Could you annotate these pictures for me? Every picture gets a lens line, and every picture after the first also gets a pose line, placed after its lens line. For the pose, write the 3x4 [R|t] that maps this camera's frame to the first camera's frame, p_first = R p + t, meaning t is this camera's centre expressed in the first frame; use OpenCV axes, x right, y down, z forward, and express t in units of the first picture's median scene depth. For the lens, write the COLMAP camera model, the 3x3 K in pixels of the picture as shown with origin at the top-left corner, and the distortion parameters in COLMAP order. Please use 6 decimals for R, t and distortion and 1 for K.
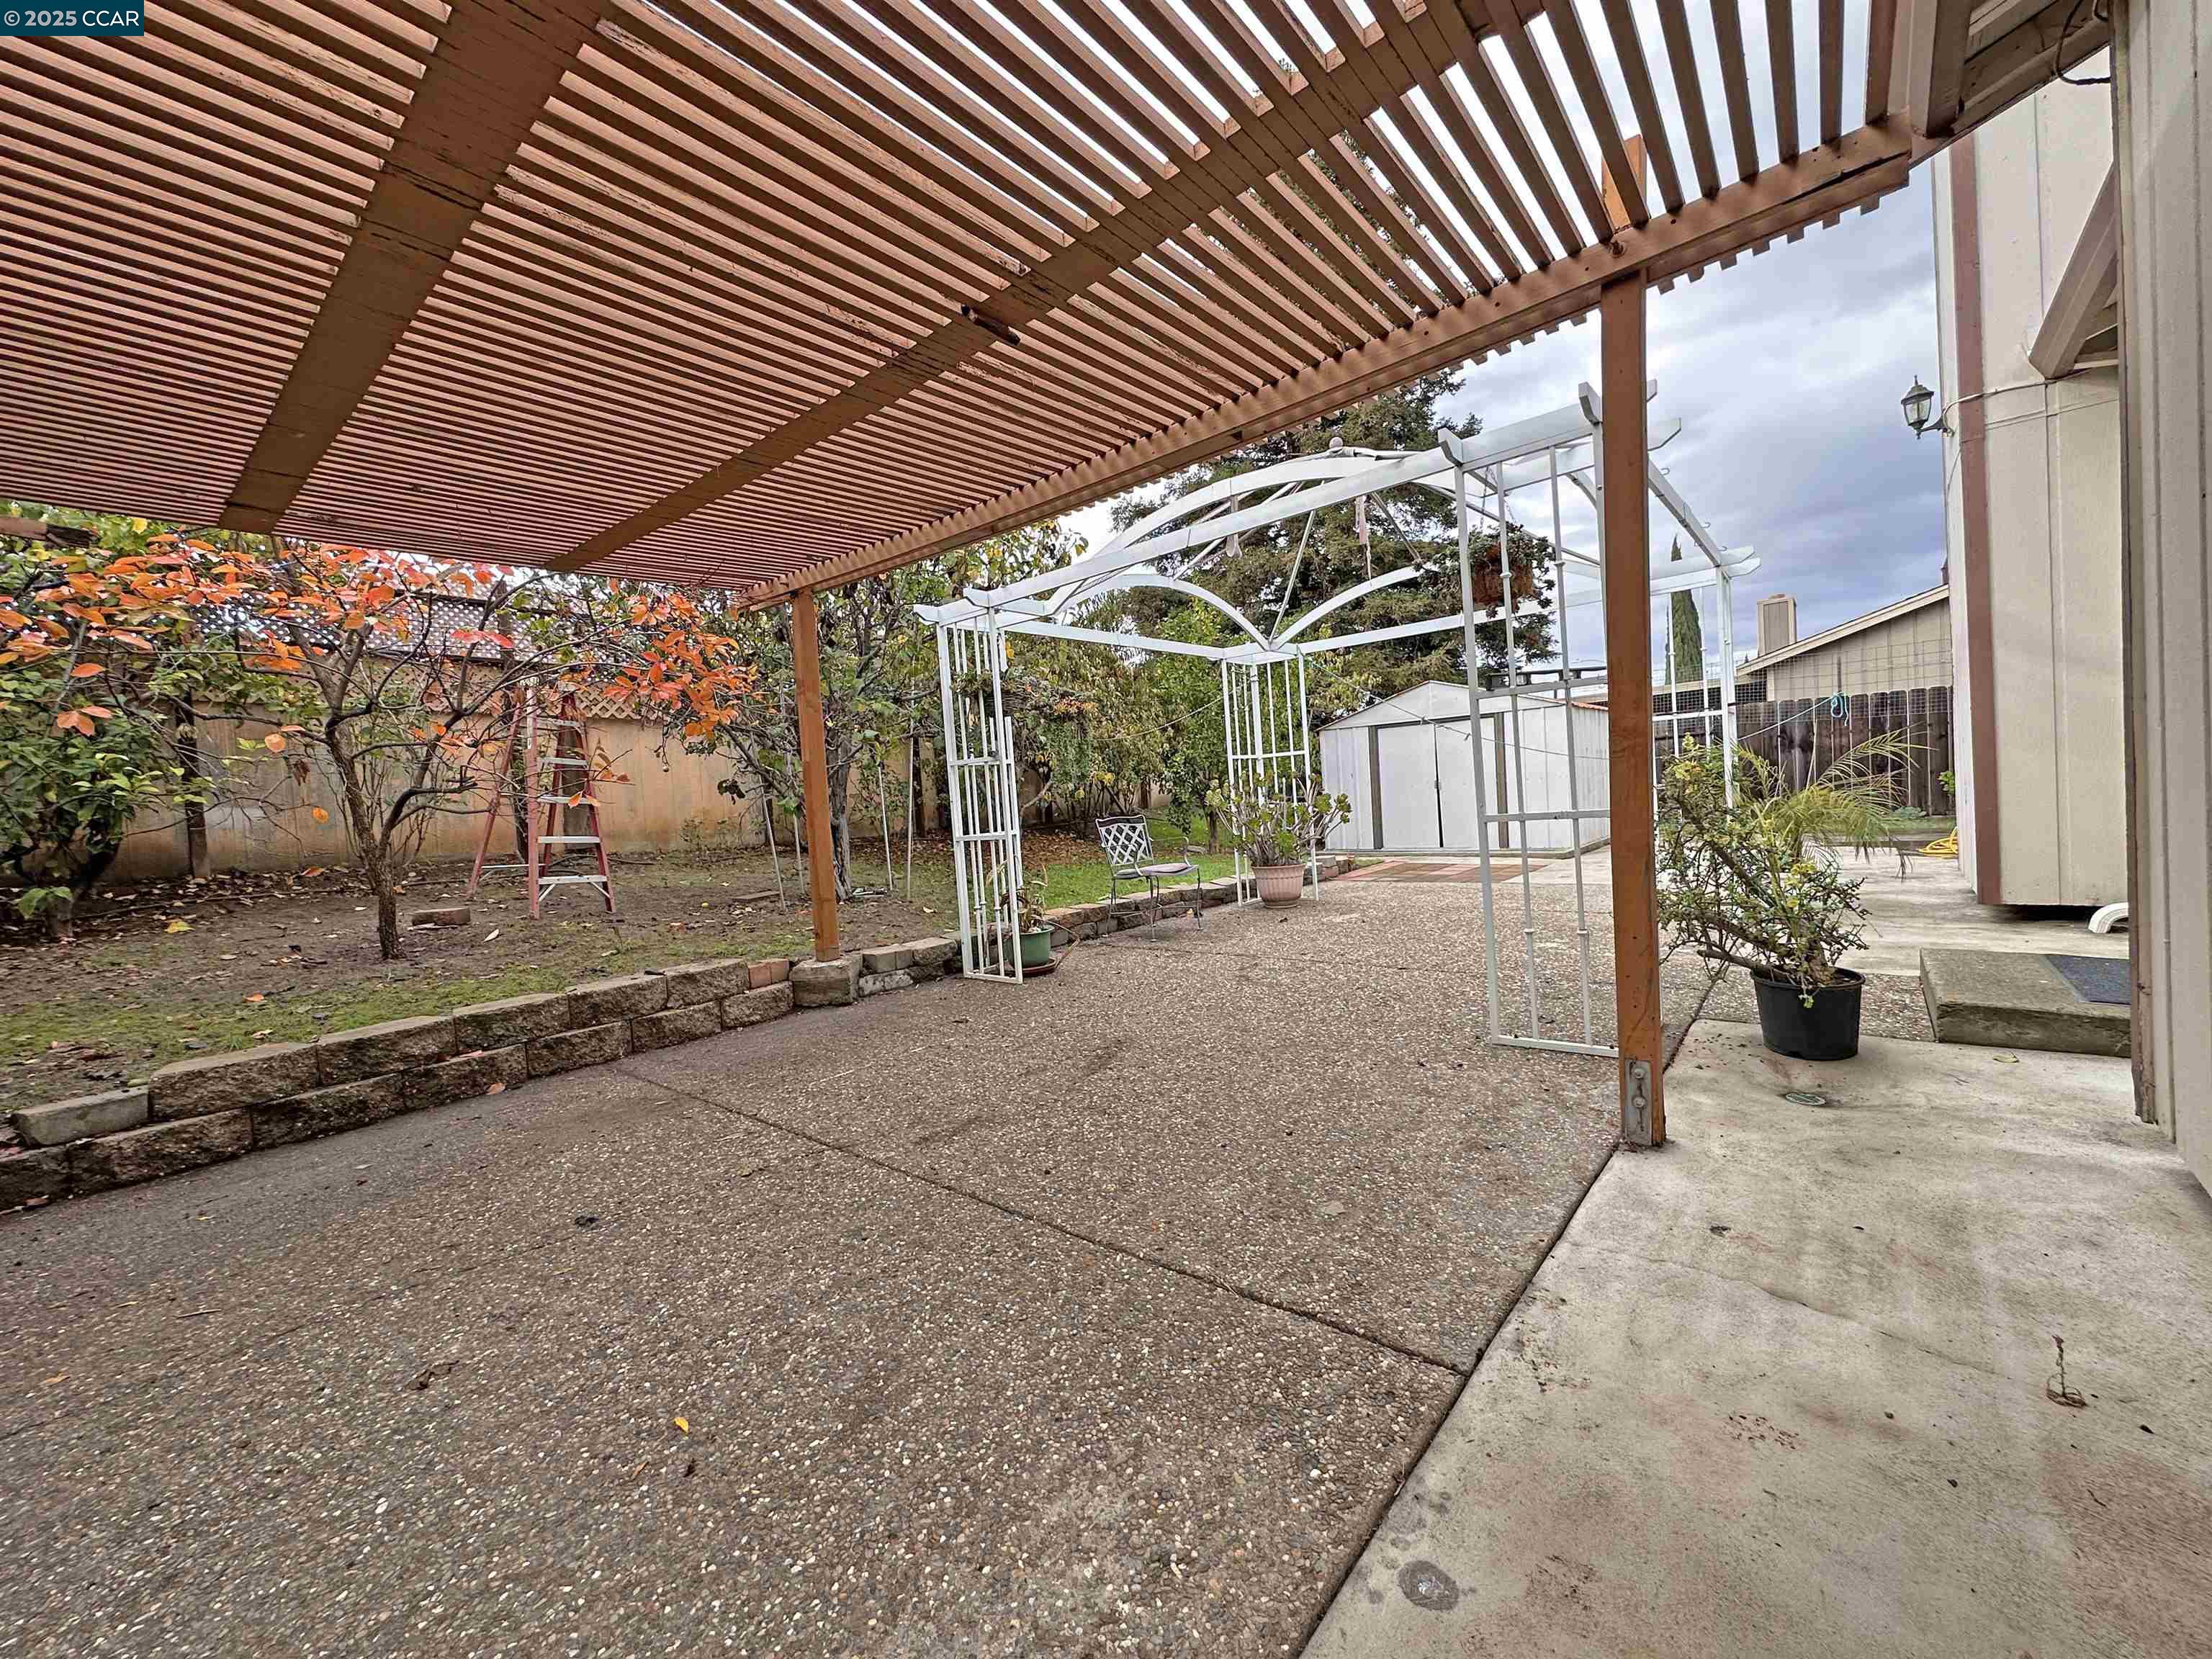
lens RADIAL K [[879.9, 0, 1106.0], [0, 879.9, 829.5], [0, 0, 1]] dist [-0.004729, 0.000816]
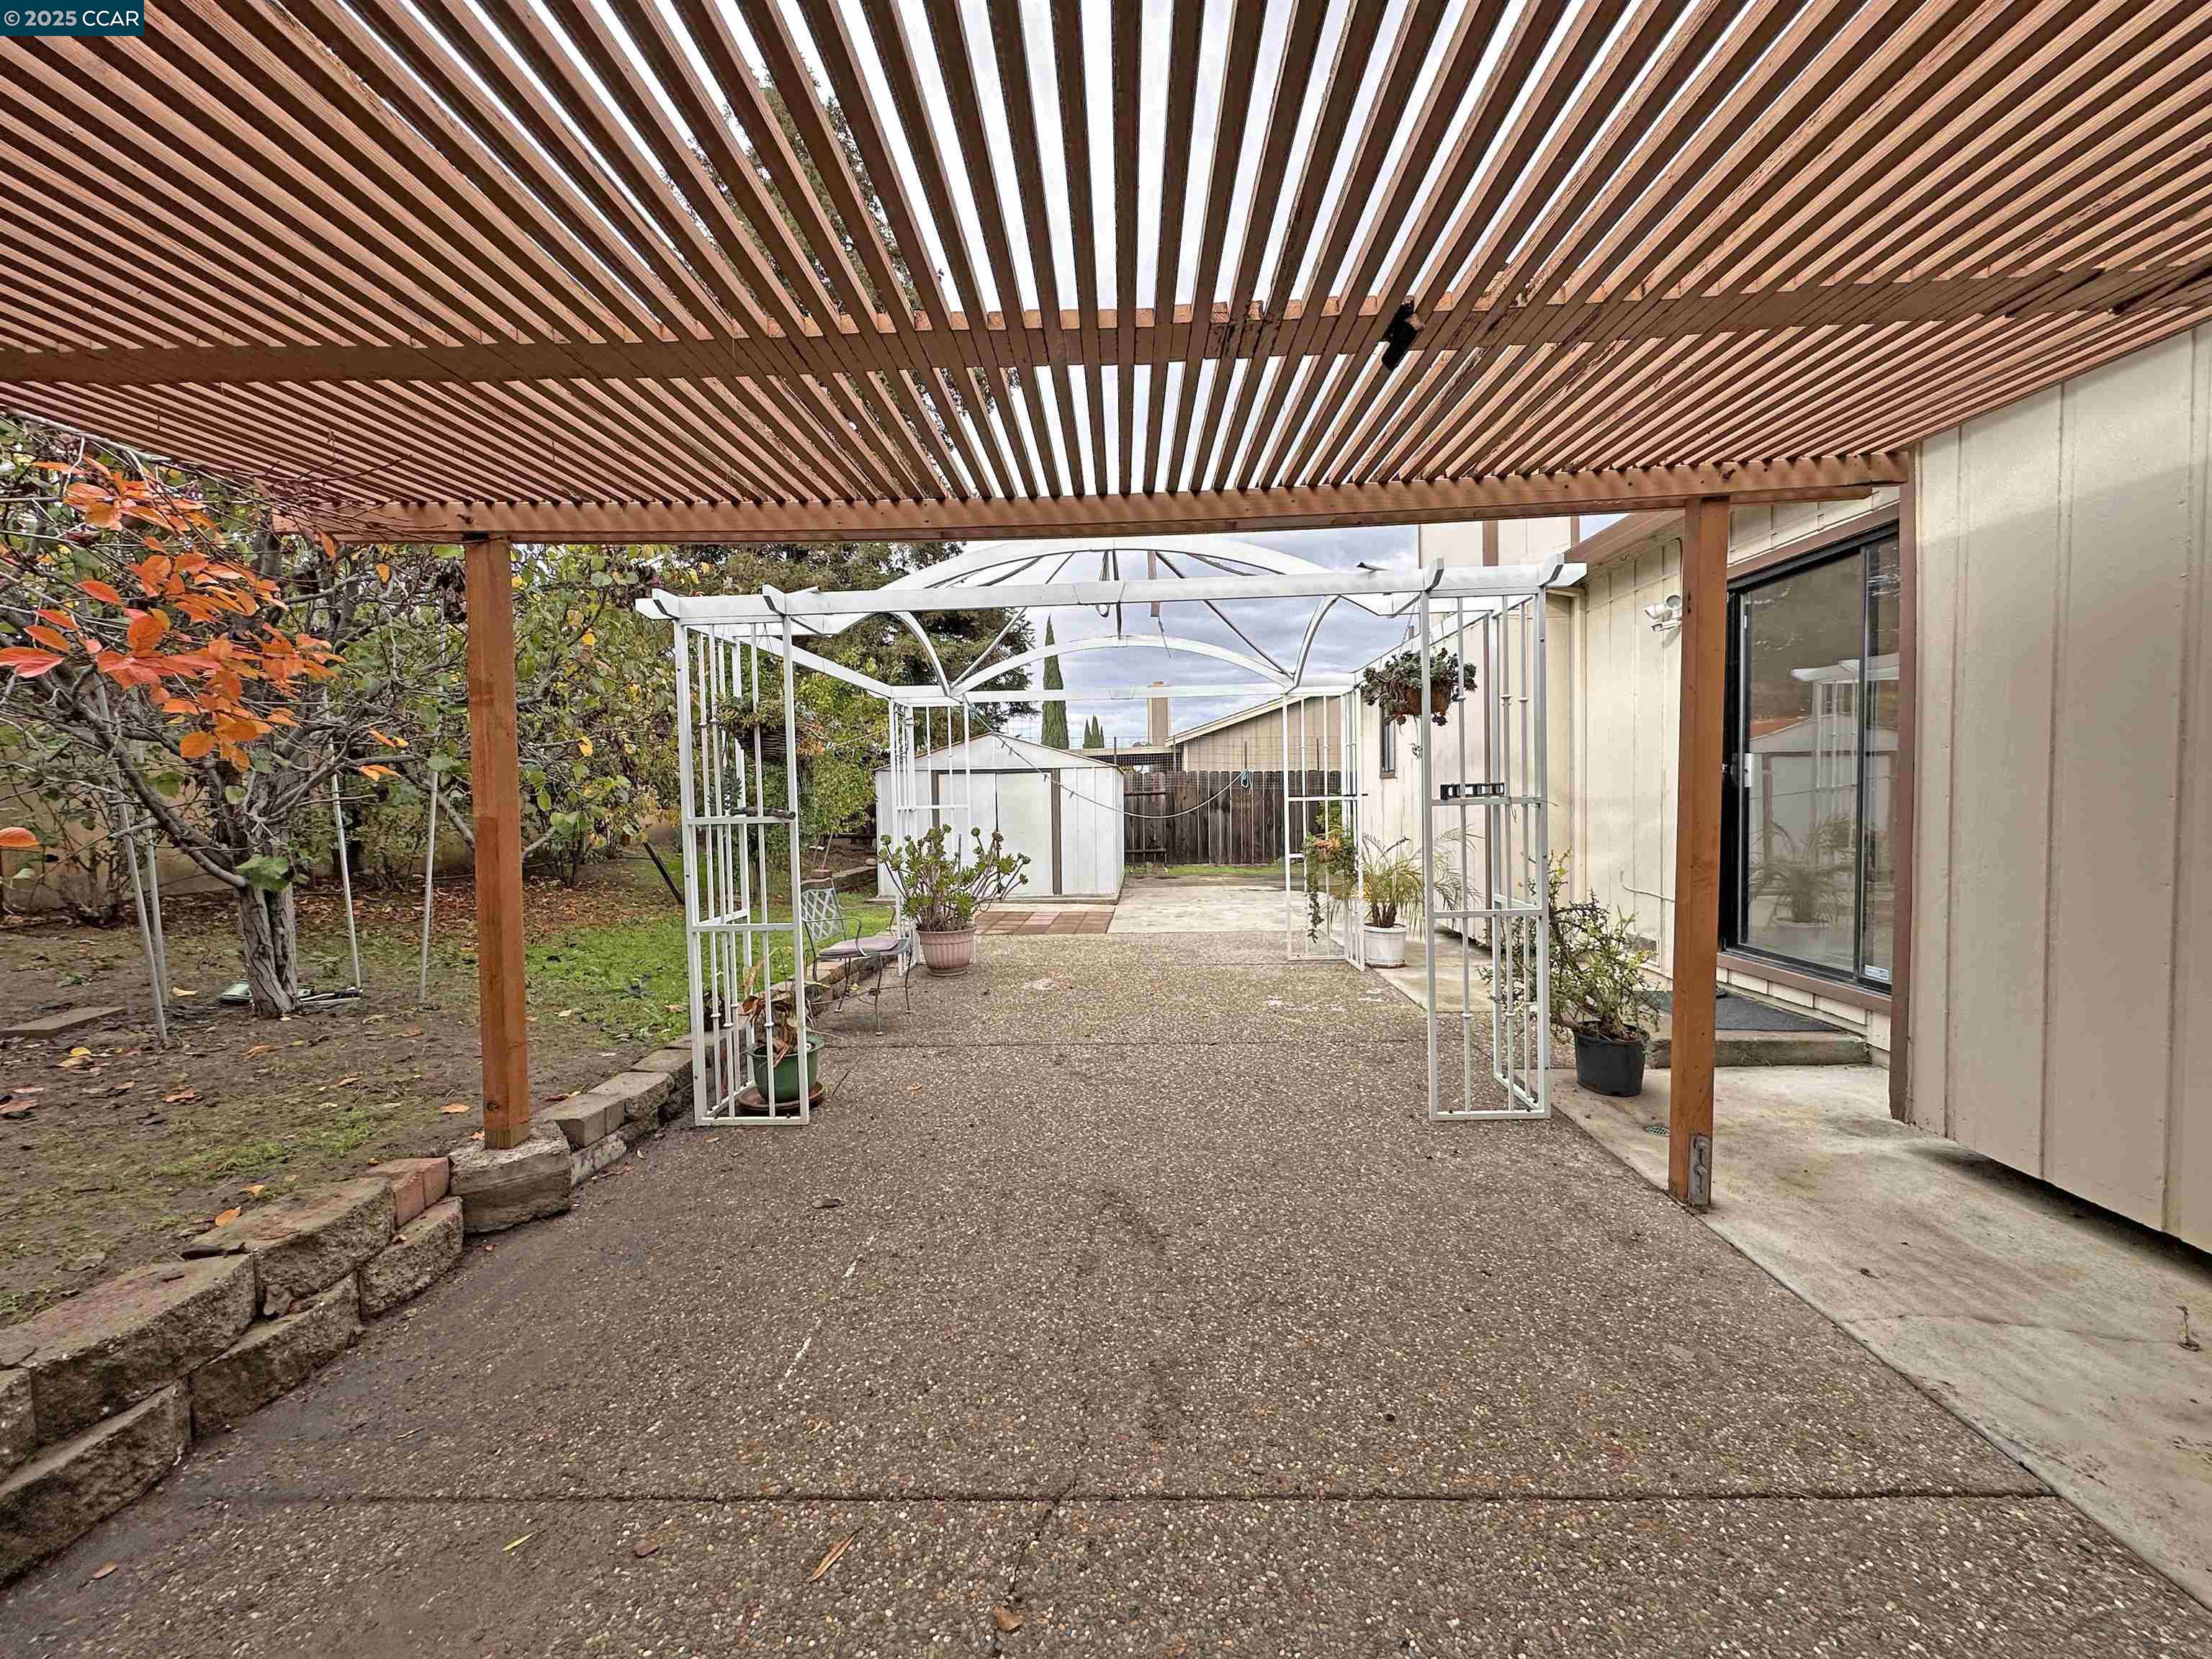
lens RADIAL K [[877.6, 0, 1108.0], [0, 877.6, 830.2], [0, 0, 1]] dist [-0.002247, -0.000672]
pose [[0.780797, 0.026816, 0.624209, -0.423067], [-0.009596, 0.999475, -0.030935, -0.059791], [-0.624711, 0.018164, 0.780645, 0.296749]]
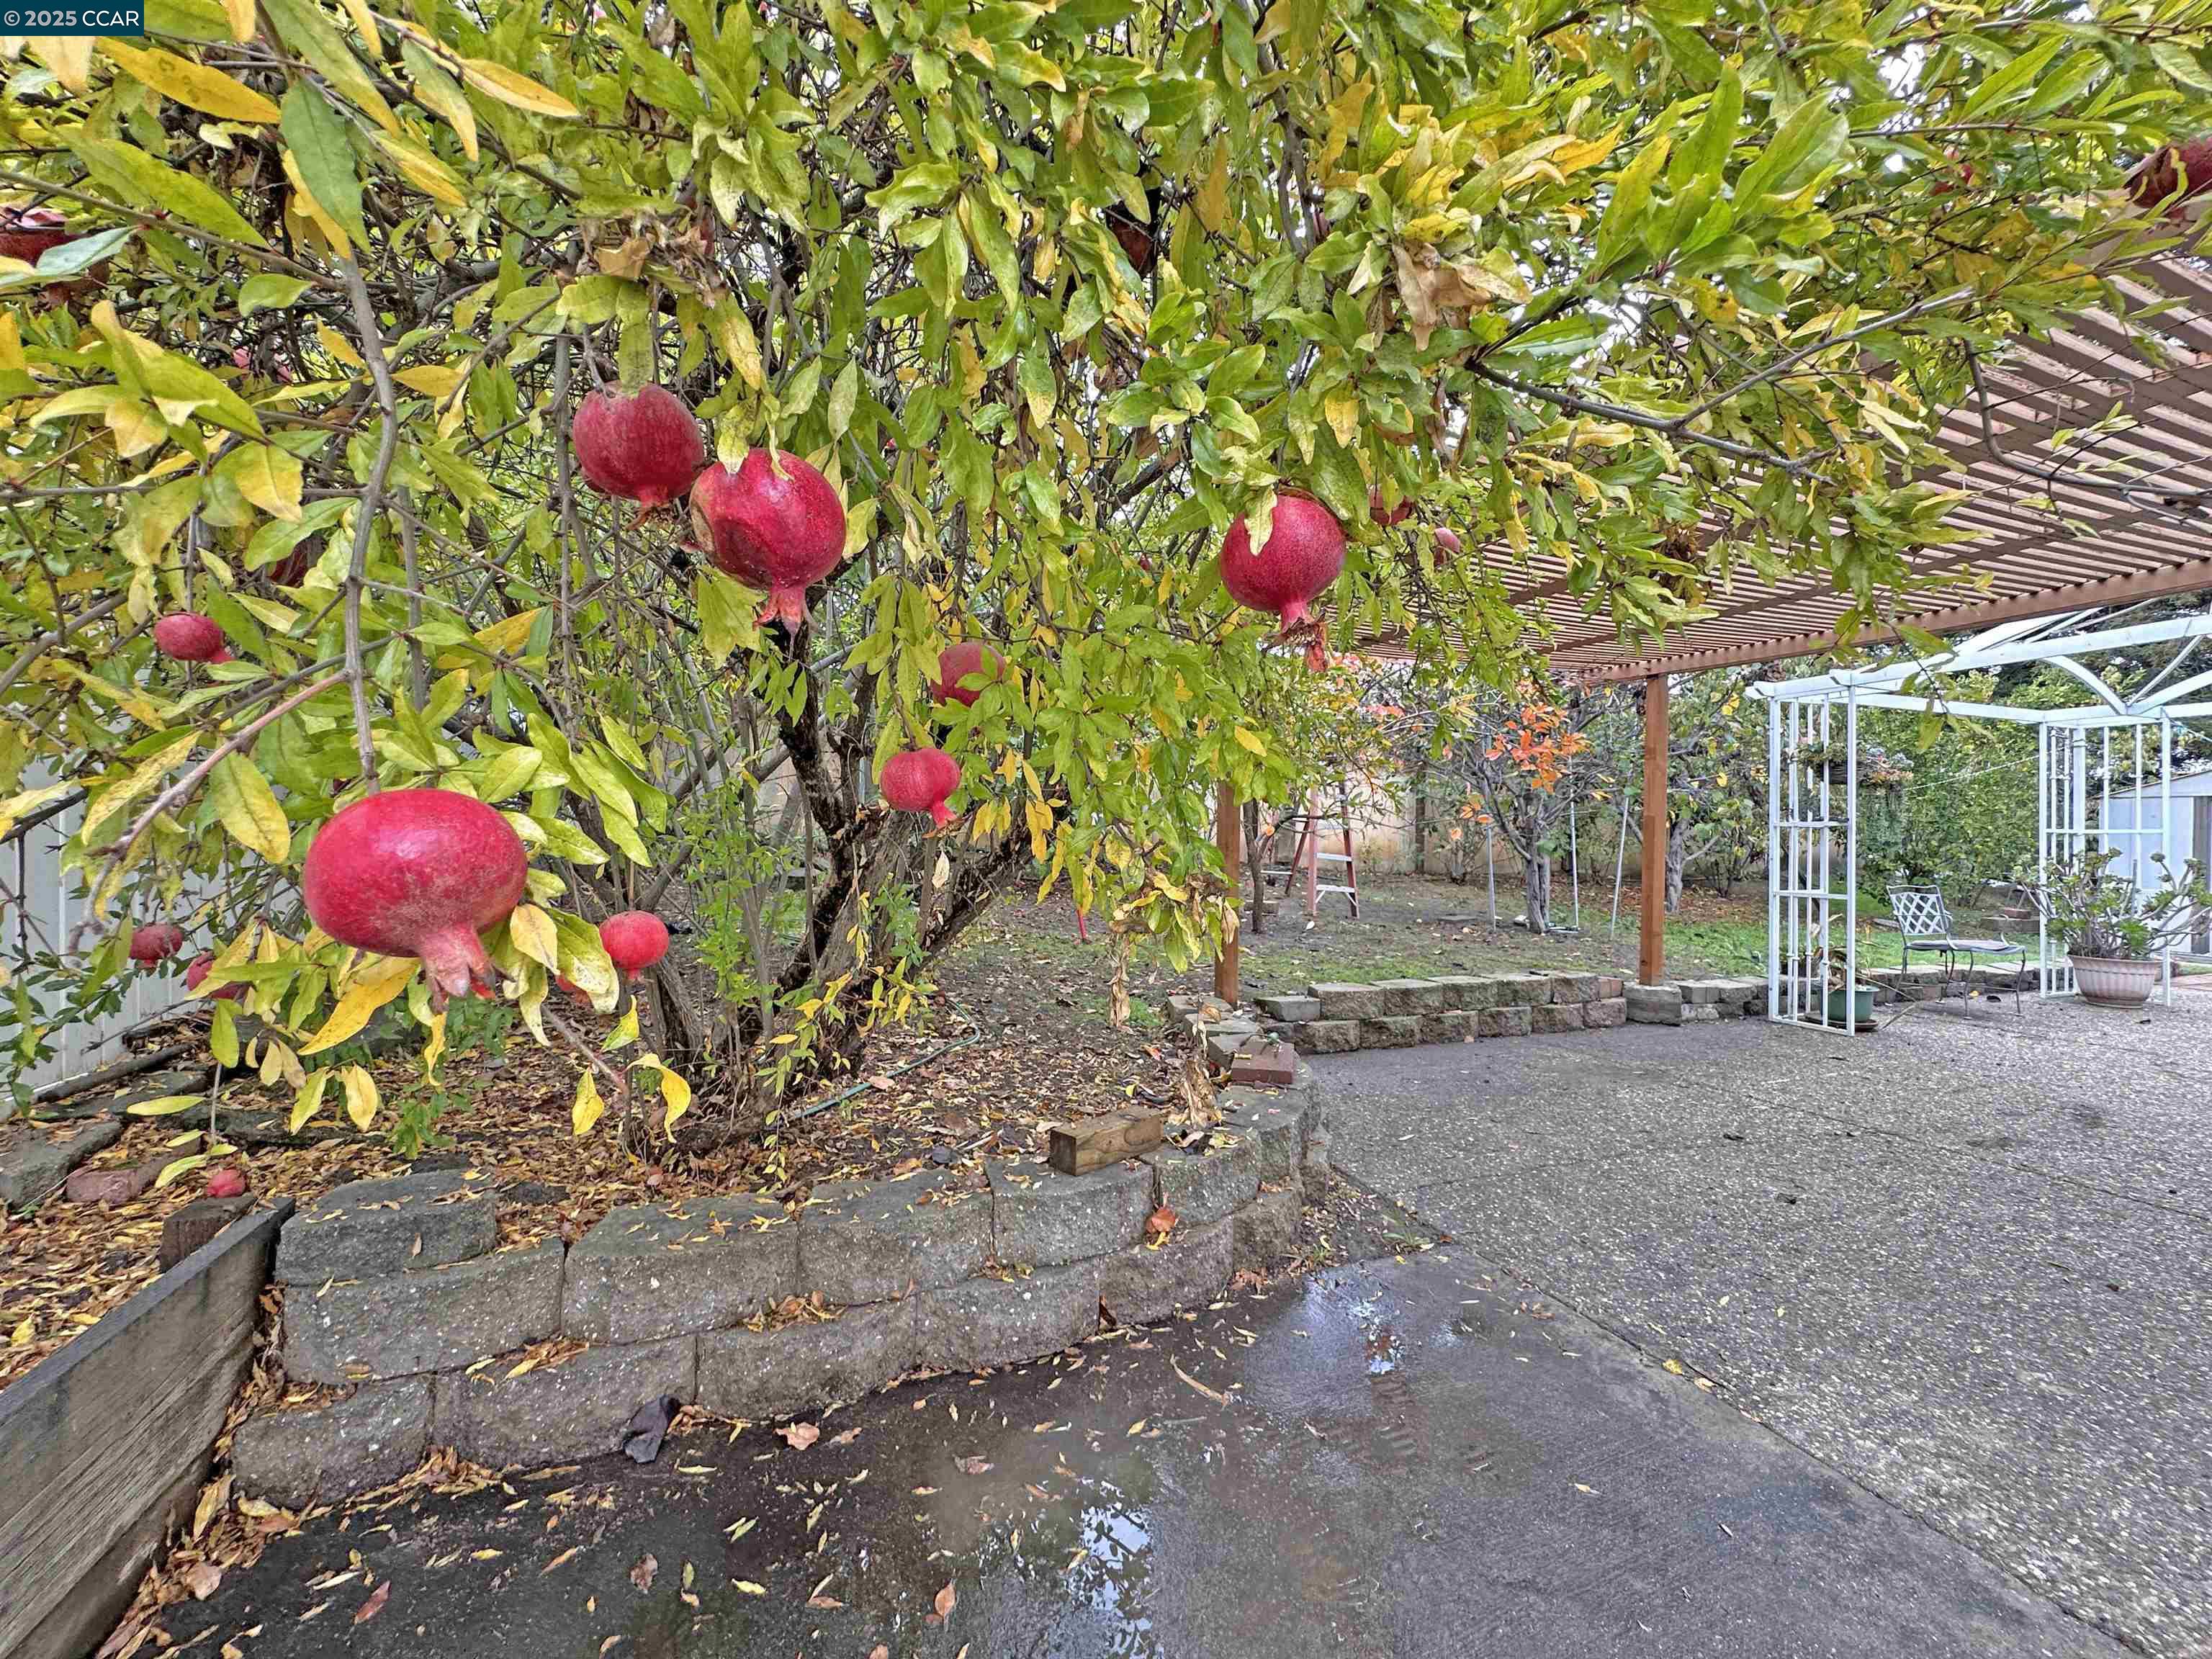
lens RADIAL K [[879.9, 0, 1106.0], [0, 879.9, 829.5], [0, 0, 1]] dist [-0.004729, 0.000816]
pose [[0.867313, 0.075534, -0.491999, -0.433662], [-0.090992, 0.995823, -0.007521, 0.018996], [0.489376, 0.051291, 0.870563, -0.437981]]
